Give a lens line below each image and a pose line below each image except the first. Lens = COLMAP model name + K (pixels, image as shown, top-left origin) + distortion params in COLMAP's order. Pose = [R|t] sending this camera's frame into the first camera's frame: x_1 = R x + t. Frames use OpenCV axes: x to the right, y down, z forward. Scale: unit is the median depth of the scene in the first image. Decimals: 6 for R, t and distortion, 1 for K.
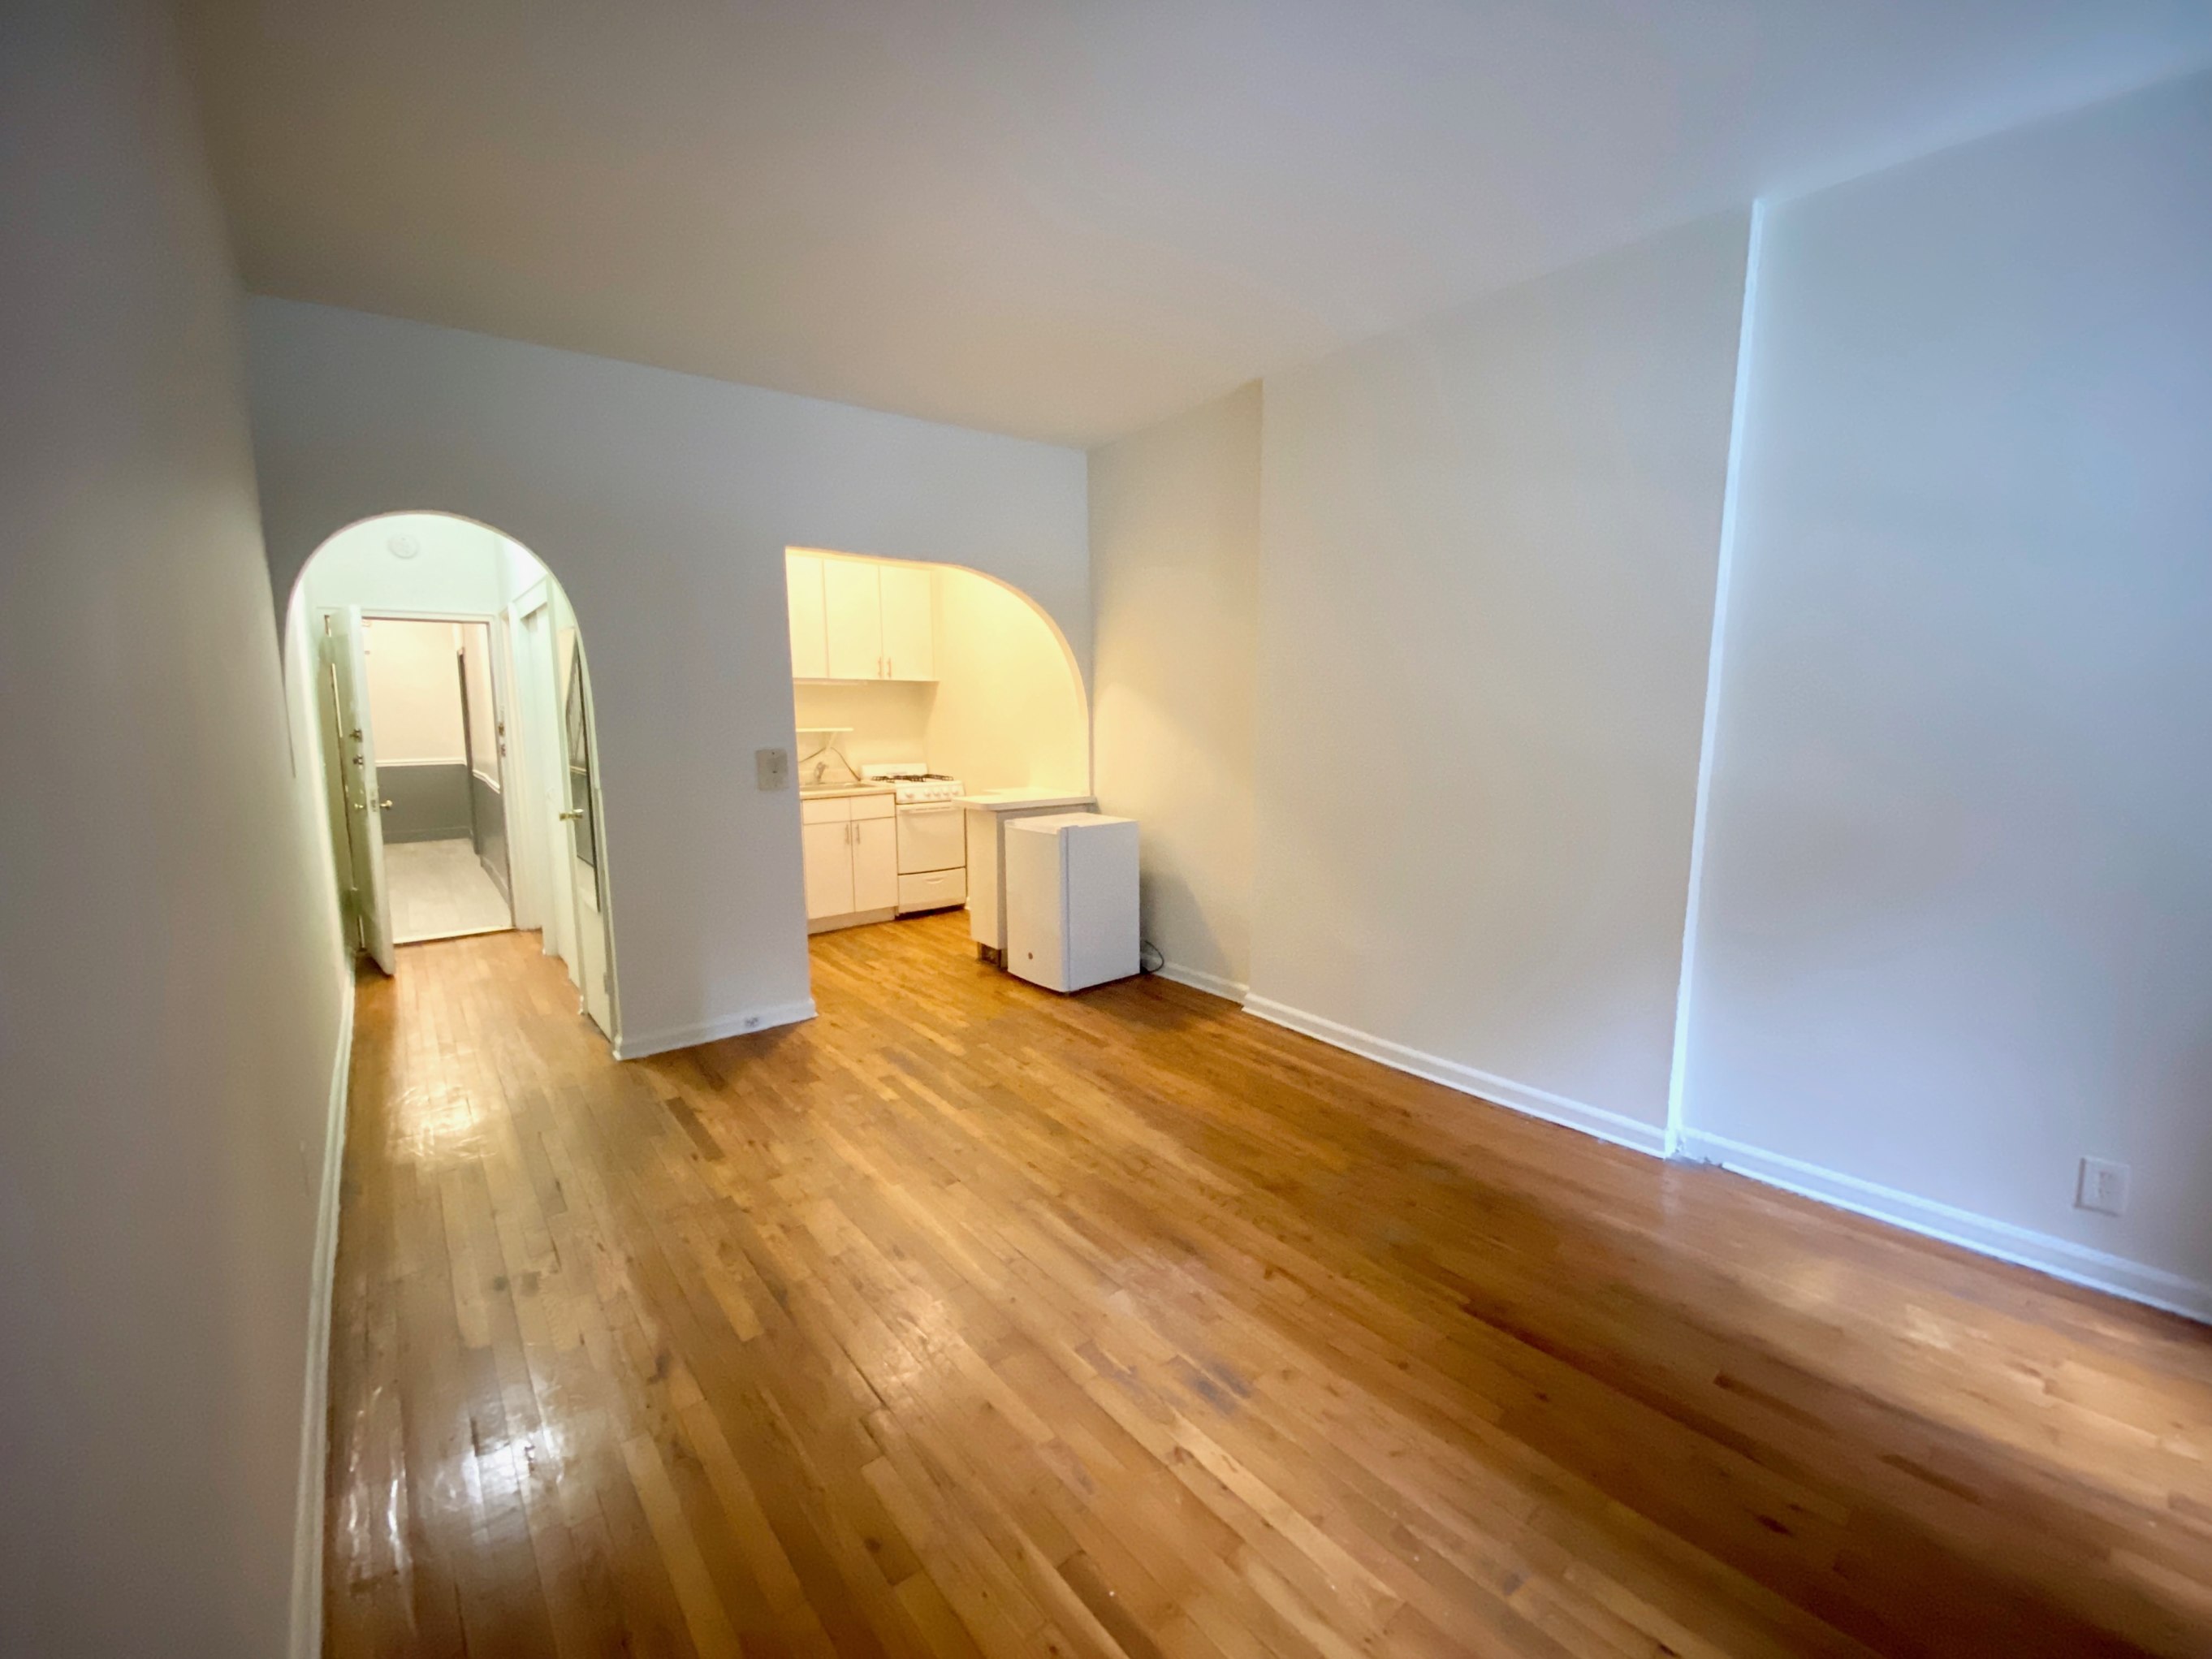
lens RADIAL K [[879.2, 0, 1100.2], [0, 879.2, 825.1], [0, 0, 1]] dist [0.017302, -0.000171]
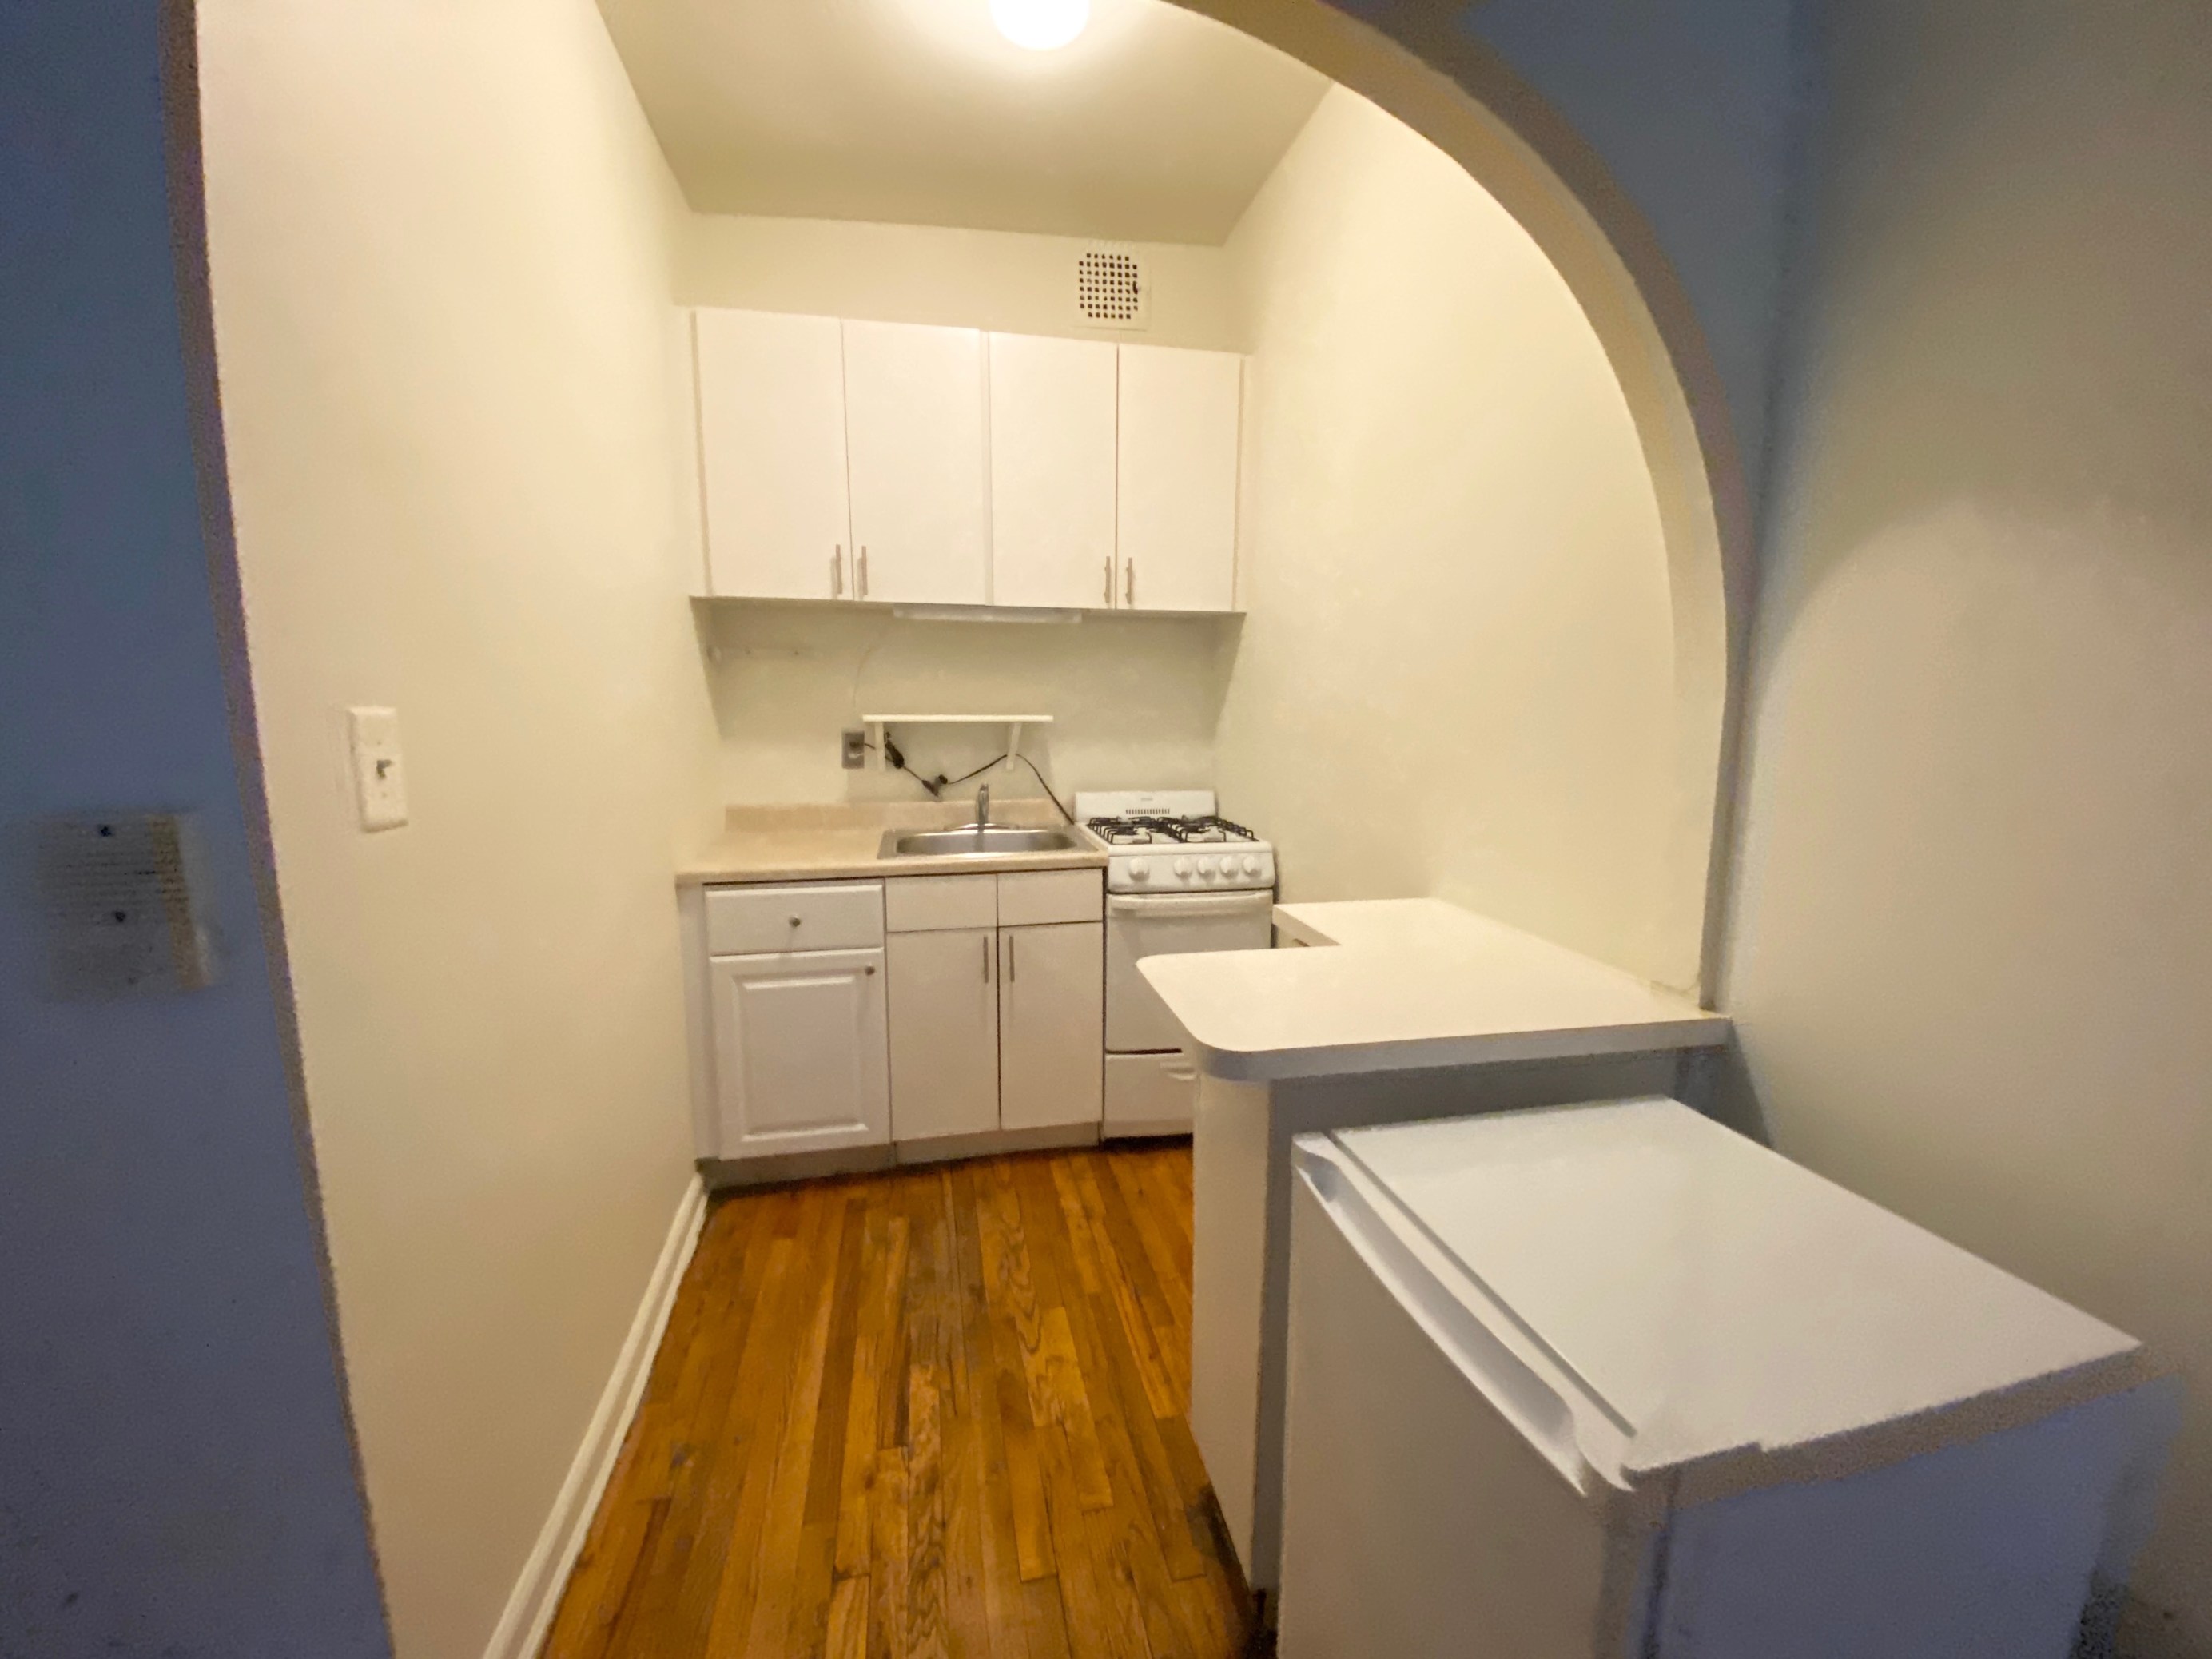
lens RADIAL K [[879.2, 0, 1100.2], [0, 879.2, 825.1], [0, 0, 1]] dist [0.017302, -0.000171]
pose [[0.891139, 0.066121, -0.448886, -0.043622], [-0.057683, 0.997807, 0.032464, -0.070158], [0.450048, -0.003037, 0.892999, 0.610646]]
